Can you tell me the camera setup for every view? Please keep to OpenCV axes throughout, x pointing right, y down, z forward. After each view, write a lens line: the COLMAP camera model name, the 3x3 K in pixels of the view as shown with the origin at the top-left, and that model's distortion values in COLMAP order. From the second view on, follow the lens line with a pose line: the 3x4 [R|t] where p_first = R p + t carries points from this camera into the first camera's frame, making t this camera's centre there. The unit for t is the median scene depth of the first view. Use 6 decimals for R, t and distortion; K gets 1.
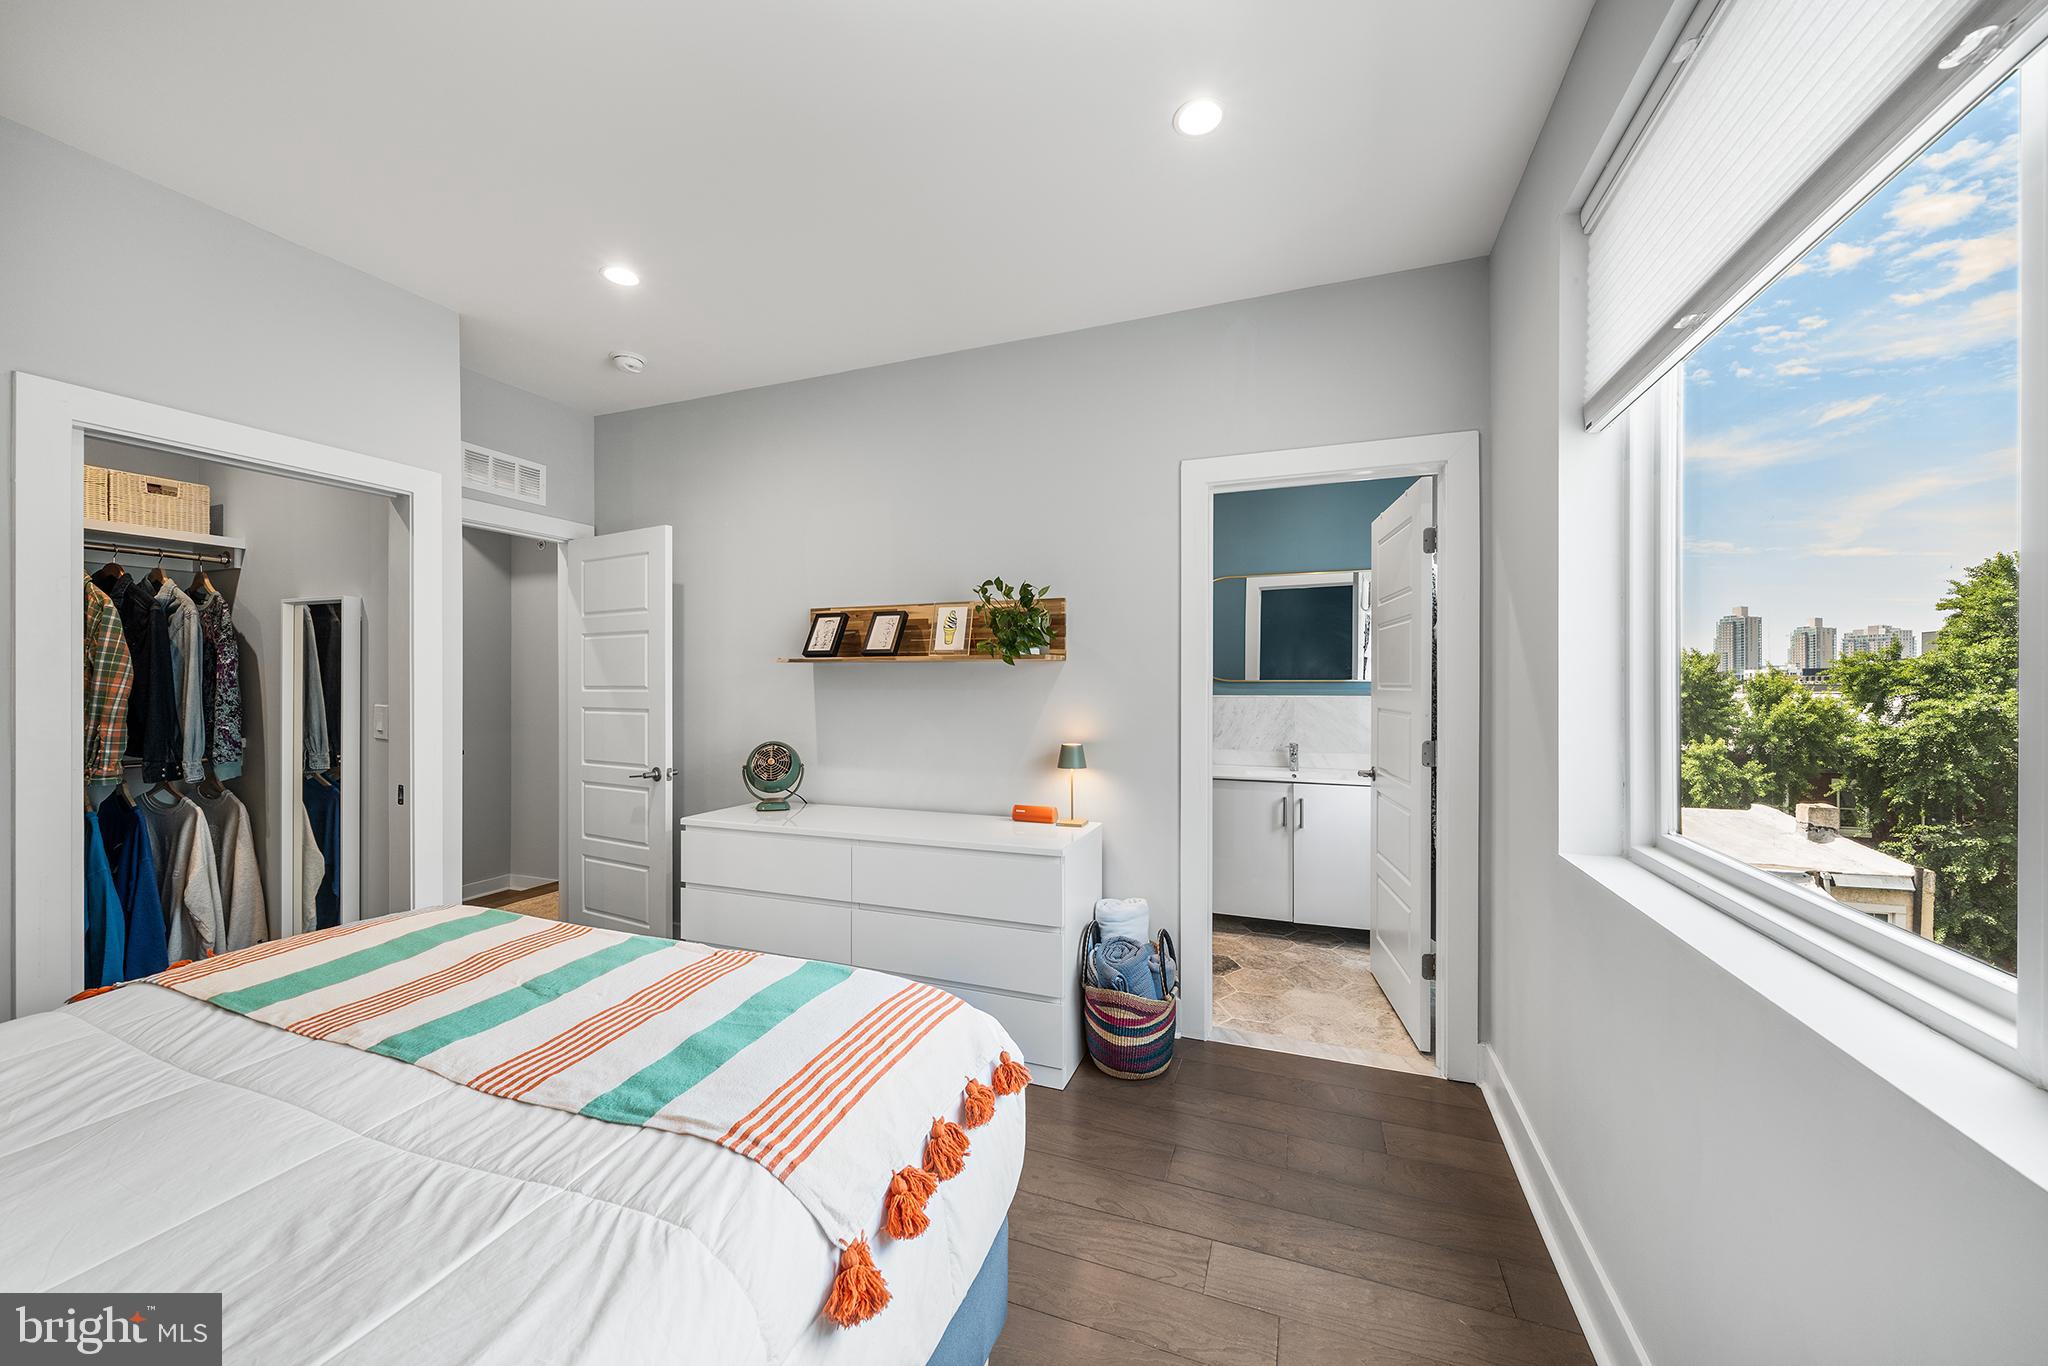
lens RADIAL K [[755.1, 0, 1020.2], [0, 755.1, 677.6], [0, 0, 1]] dist [-0.002300, -0.000476]
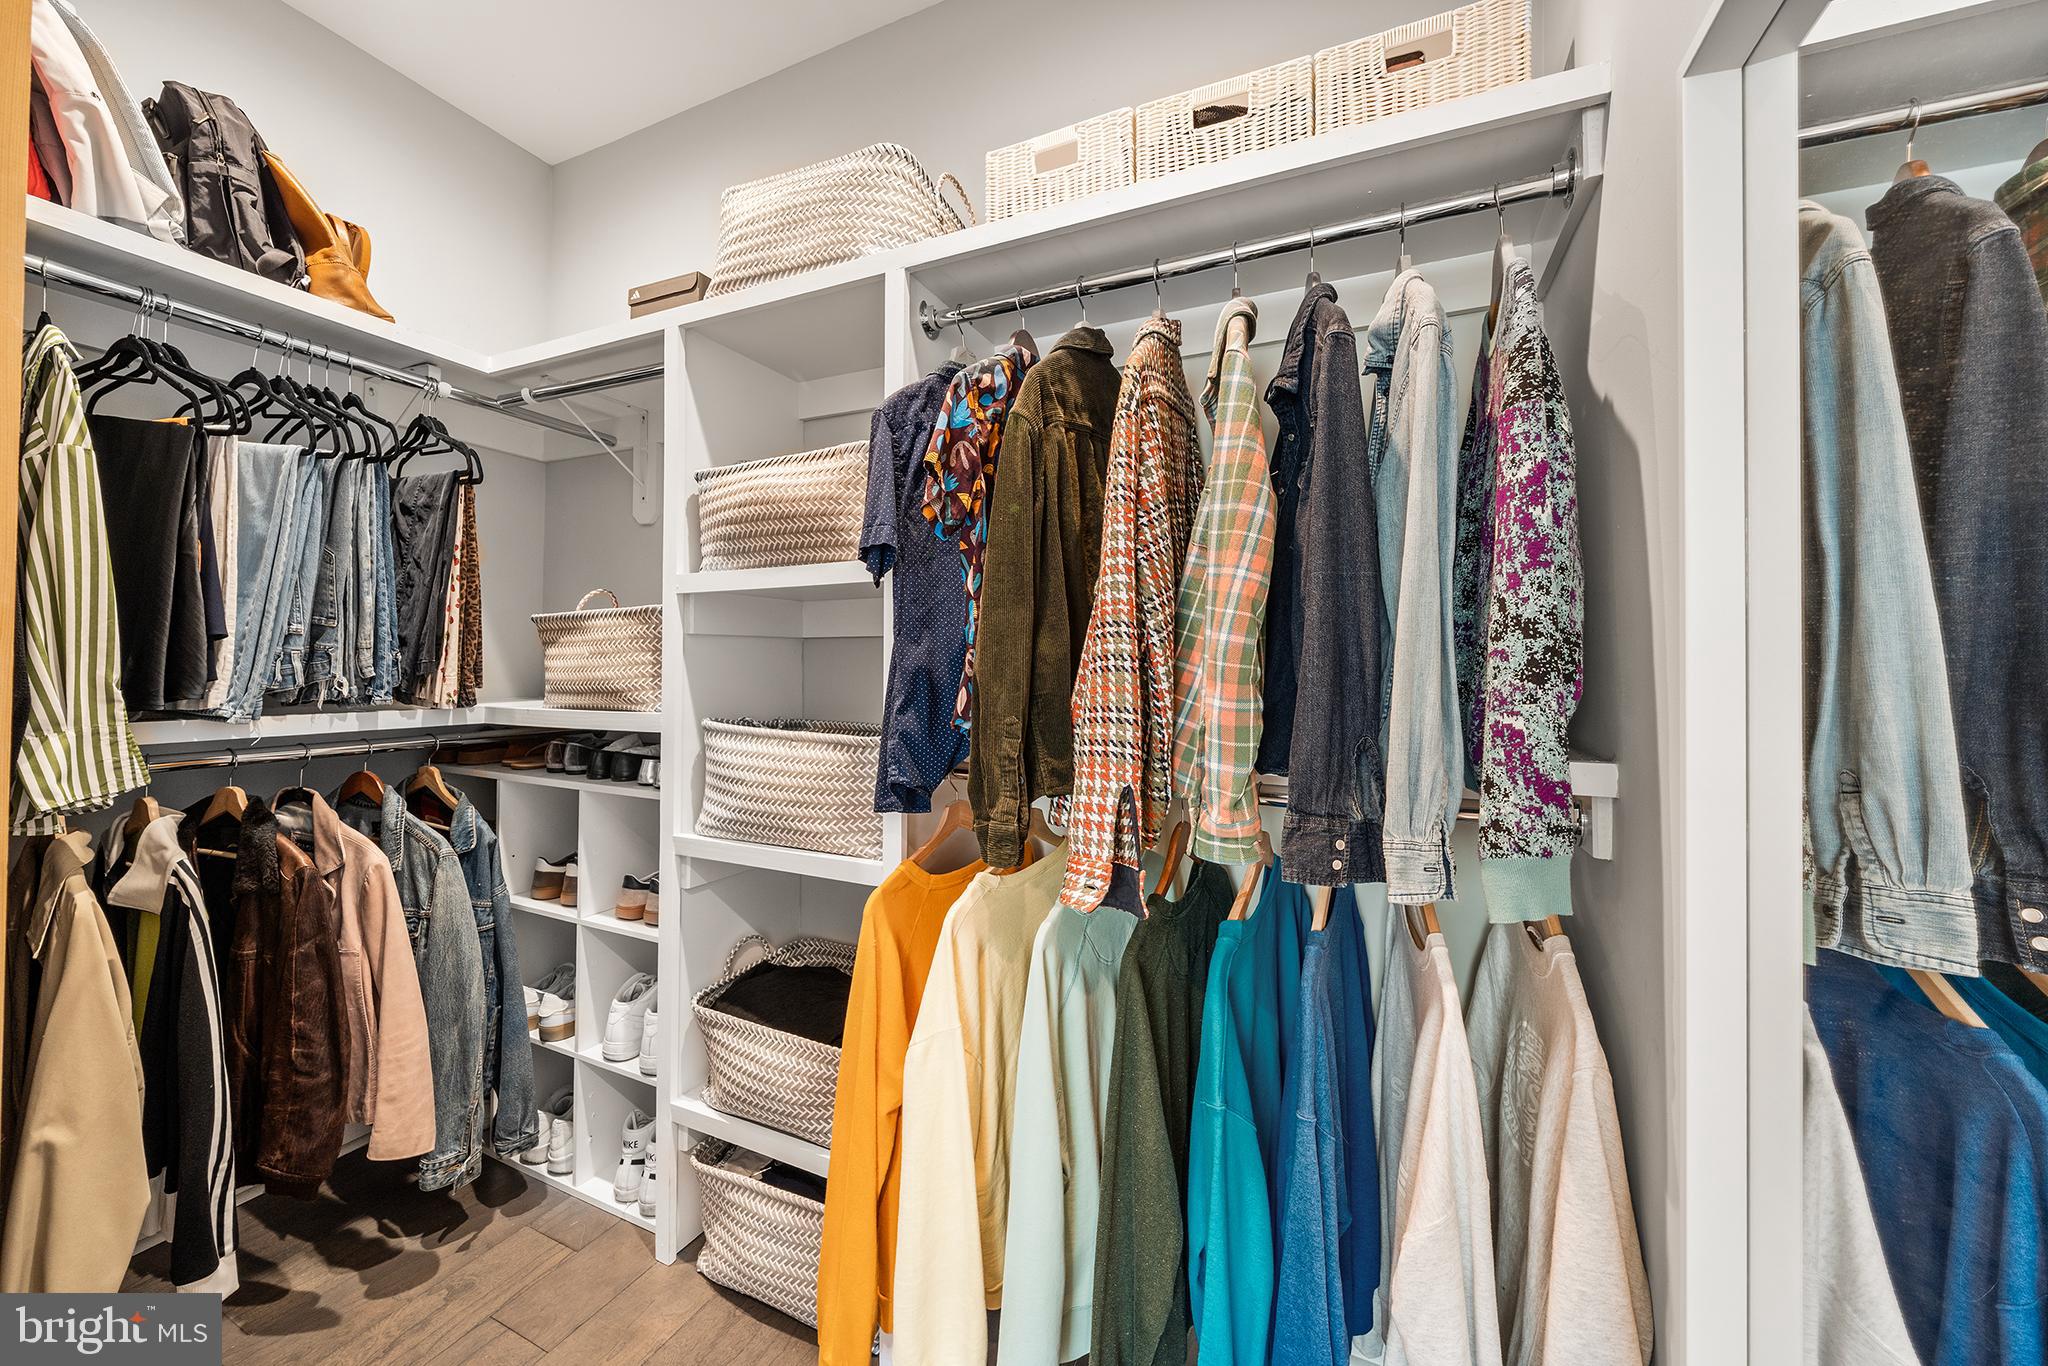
lens RADIAL K [[755.1, 0, 1044.2], [0, 755.1, 640.1], [0, 0, 1]] dist [-0.002300, -0.000476]
pose [[-0.049727, -0.015802, -0.998638, -0.777477], [0.001925, 0.999871, -0.015917, 0.041771], [0.998761, -0.002714, -0.049690, 0.842952]]
